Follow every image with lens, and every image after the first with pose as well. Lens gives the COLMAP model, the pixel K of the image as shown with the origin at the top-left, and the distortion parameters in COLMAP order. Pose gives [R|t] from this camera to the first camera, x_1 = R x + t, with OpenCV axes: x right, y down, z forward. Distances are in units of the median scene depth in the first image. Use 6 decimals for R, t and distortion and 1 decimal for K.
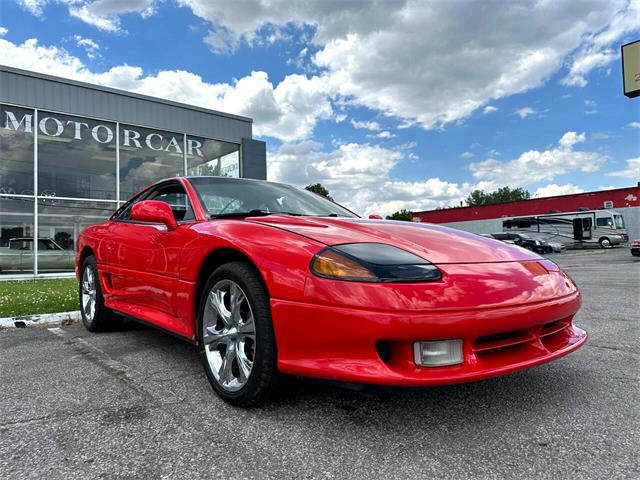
lens RADIAL K [[457.6, 0, 322.5], [0, 457.6, 239.2], [0, 0, 1]] dist [0.012581, -0.014715]
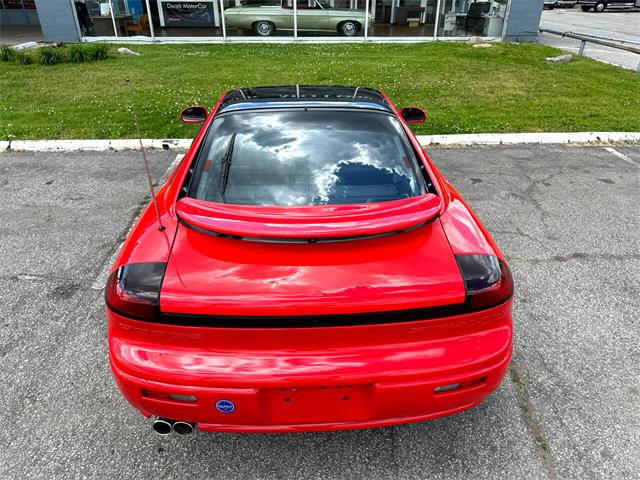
lens RADIAL K [[455.7, 0, 319.0], [0, 455.7, 245.7], [0, 0, 1]] dist [-0.005078, 0.005380]
pose [[0.788003, 0.330910, -0.519181, 0.132466], [0.003938, 0.840551, 0.541718, -0.078104], [0.615658, -0.428920, 0.661054, 0.063698]]
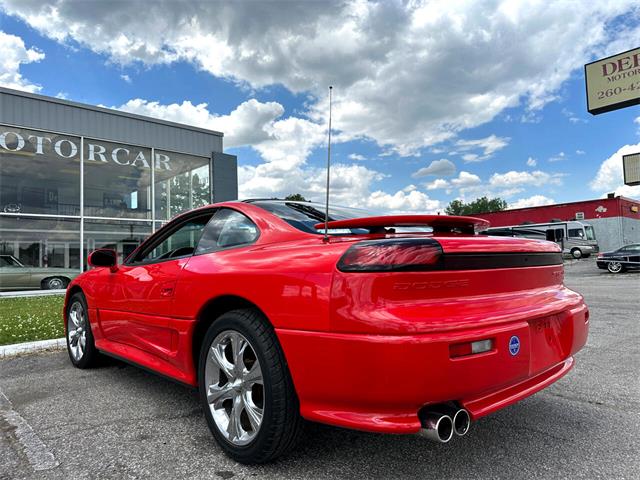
lens RADIAL K [[457.6, 0, 322.8], [0, 457.6, 239.2], [0, 0, 1]] dist [0.012581, -0.014715]
pose [[0.999233, -0.002074, 0.039109, 0.026935], [0.002846, 0.999802, -0.019695, -0.012829], [-0.039060, 0.019791, 0.999041, 0.001980]]
